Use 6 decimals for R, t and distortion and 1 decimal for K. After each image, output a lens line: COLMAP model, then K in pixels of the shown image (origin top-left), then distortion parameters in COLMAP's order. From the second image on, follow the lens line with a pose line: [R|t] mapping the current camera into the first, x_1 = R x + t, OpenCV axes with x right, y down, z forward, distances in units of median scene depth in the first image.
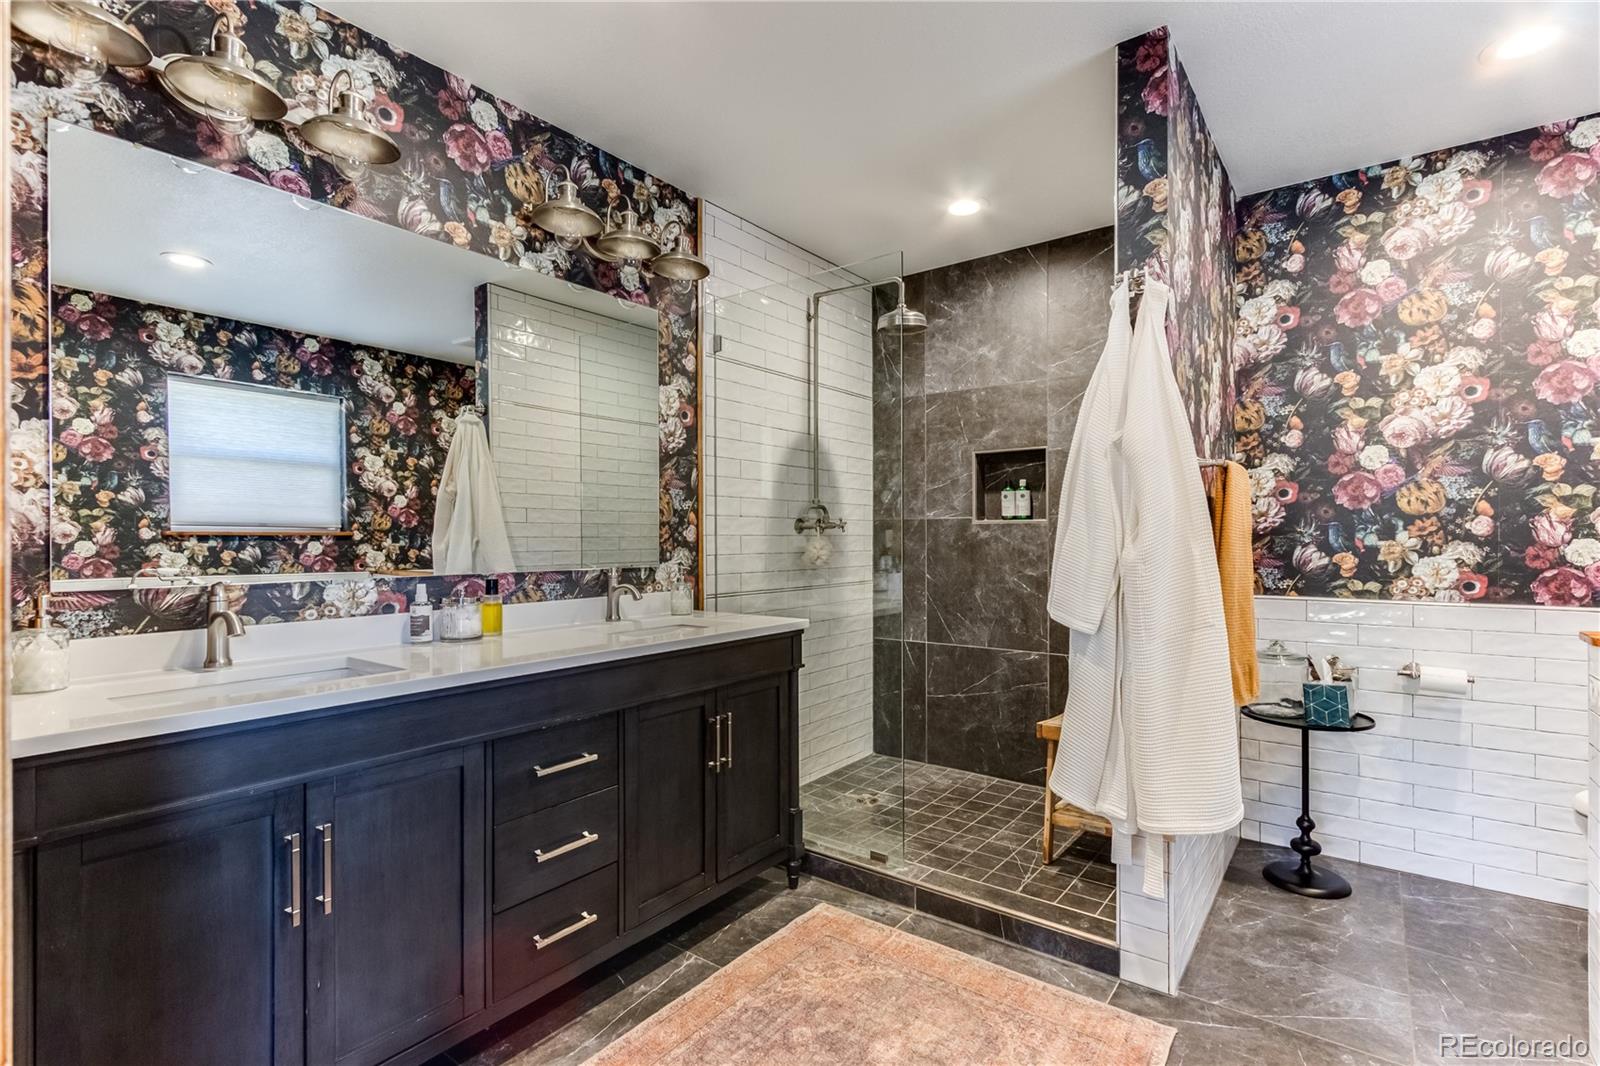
lens RADIAL K [[746.5, 0, 802.4], [0, 746.5, 539.3], [0, 0, 1]] dist [-0.000777, -0.000764]
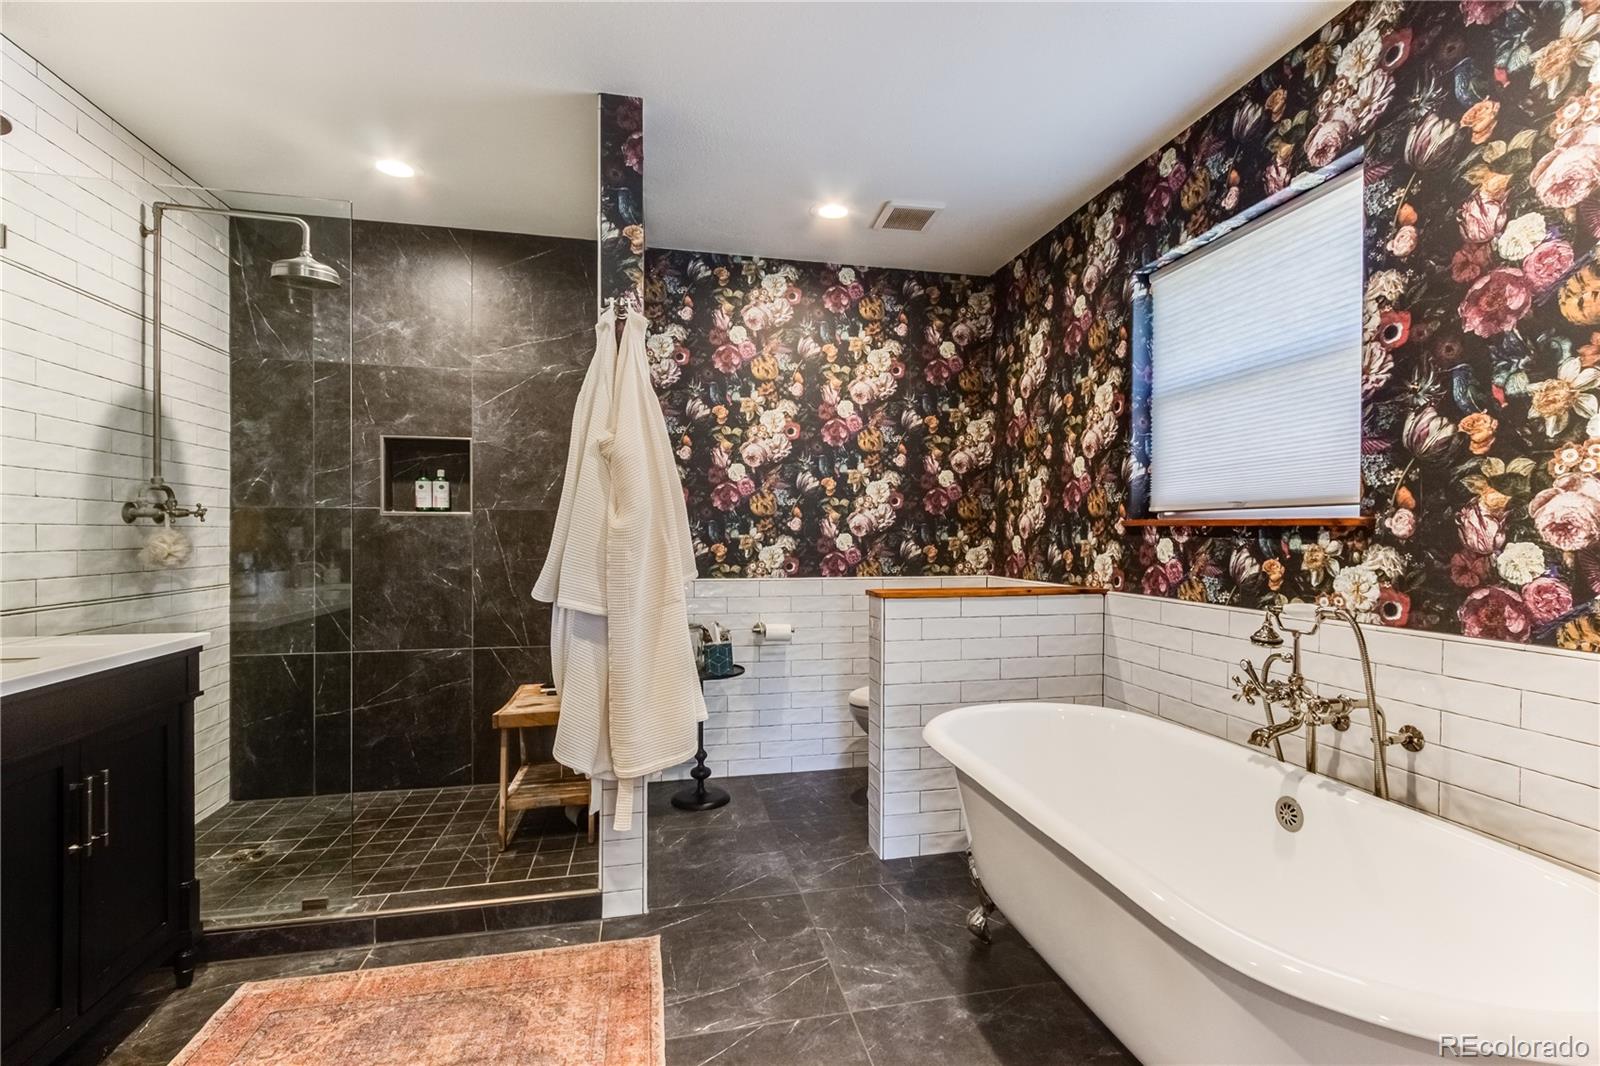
lens RADIAL K [[759.1, 0, 823.0], [0, 759.1, 533.9], [0, 0, 1]] dist [-0.000043, -0.000565]
pose [[0.644561, 0.004004, 0.764543, -0.159180], [-0.002953, 0.999992, -0.002748, 0.003749], [-0.764548, -0.000487, 0.644567, 0.000275]]
